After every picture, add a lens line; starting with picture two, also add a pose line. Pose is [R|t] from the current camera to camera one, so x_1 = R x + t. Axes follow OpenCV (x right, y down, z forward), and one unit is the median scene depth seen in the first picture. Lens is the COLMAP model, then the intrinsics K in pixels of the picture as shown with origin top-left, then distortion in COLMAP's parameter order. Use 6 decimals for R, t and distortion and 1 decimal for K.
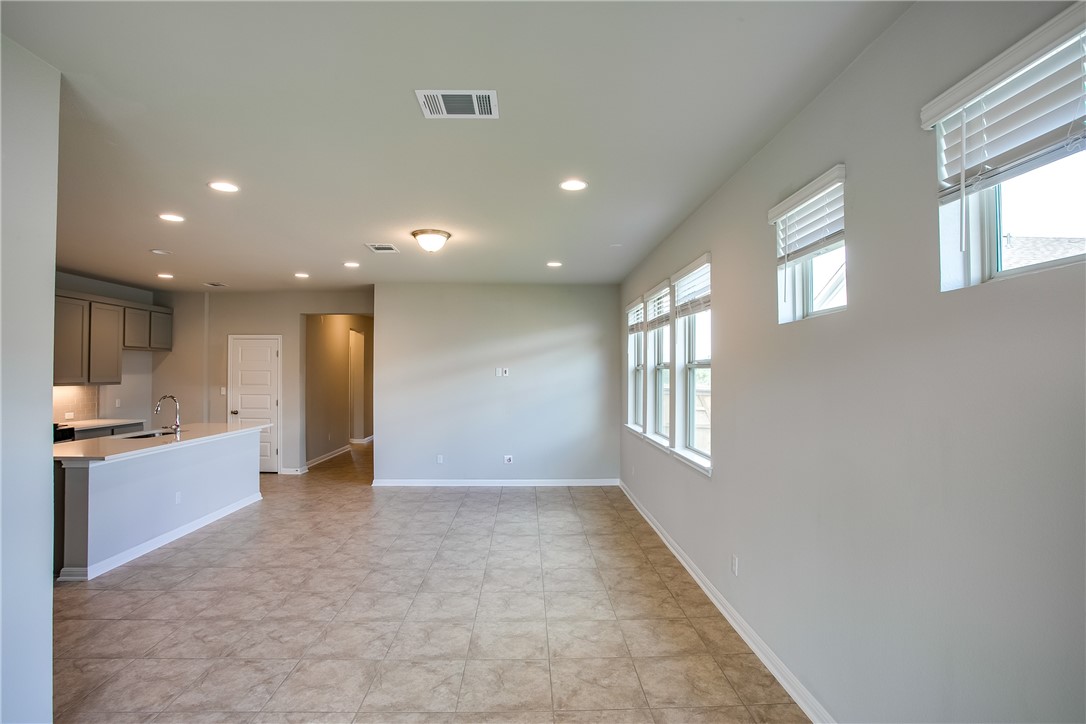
lens RADIAL K [[530.1, 0, 536.0], [0, 530.1, 366.1], [0, 0, 1]] dist [-0.091507, 0.050701]
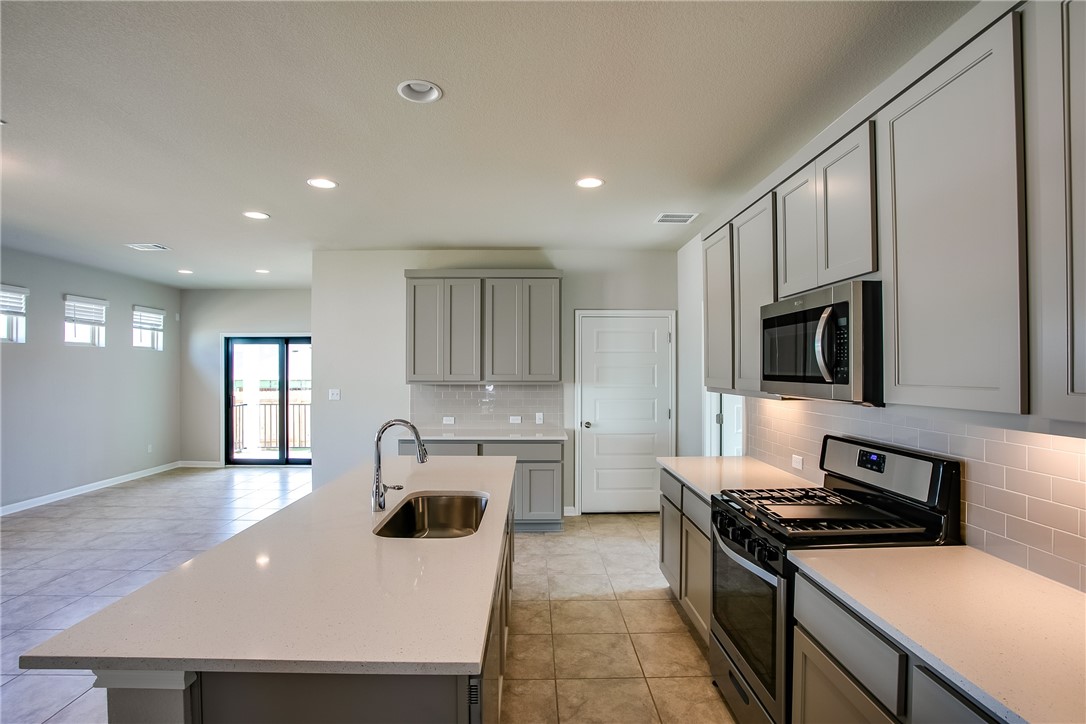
lens RADIAL K [[533.1, 0, 537.5], [0, 533.1, 367.5], [0, 0, 1]] dist [-0.079442, 0.035835]
pose [[-0.999893, -0.003045, 0.014314, -1.193080], [-0.003273, 0.999867, -0.015981, 0.029337], [-0.014264, -0.016026, -0.999770, 2.044607]]
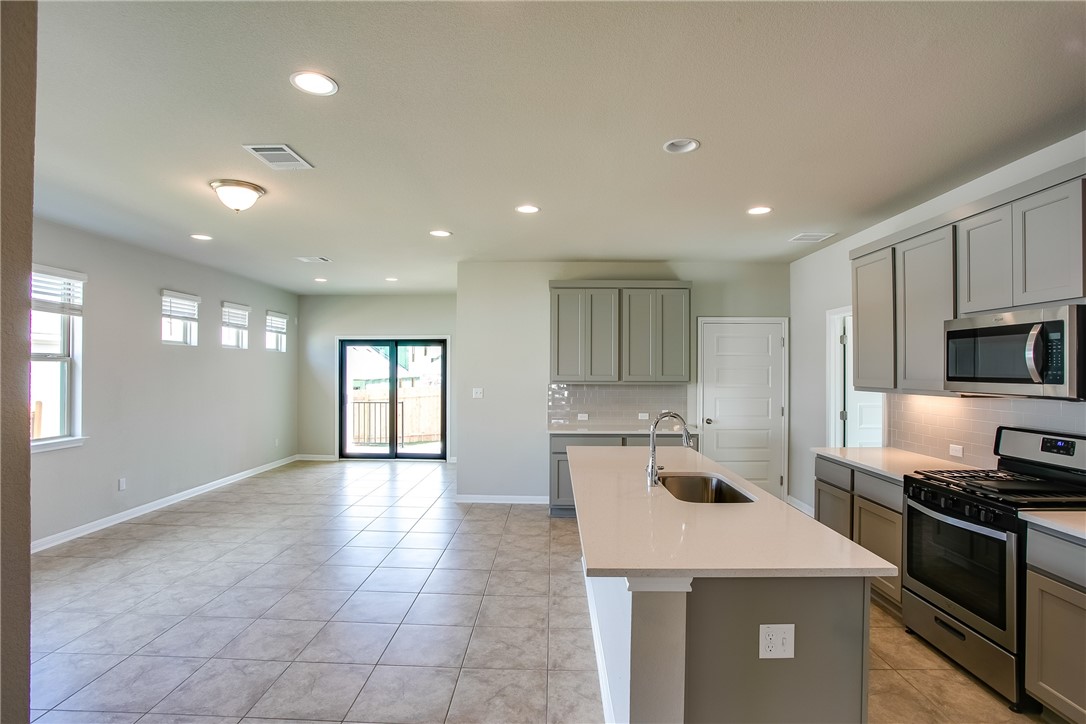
lens RADIAL K [[533.1, 0, 537.5], [0, 533.1, 367.5], [0, 0, 1]] dist [-0.079442, 0.035835]
pose [[-0.998602, -0.005685, 0.052561, -0.867465], [-0.006551, 0.999845, -0.016314, 0.030058], [-0.052460, -0.016636, -0.998484, 2.207203]]
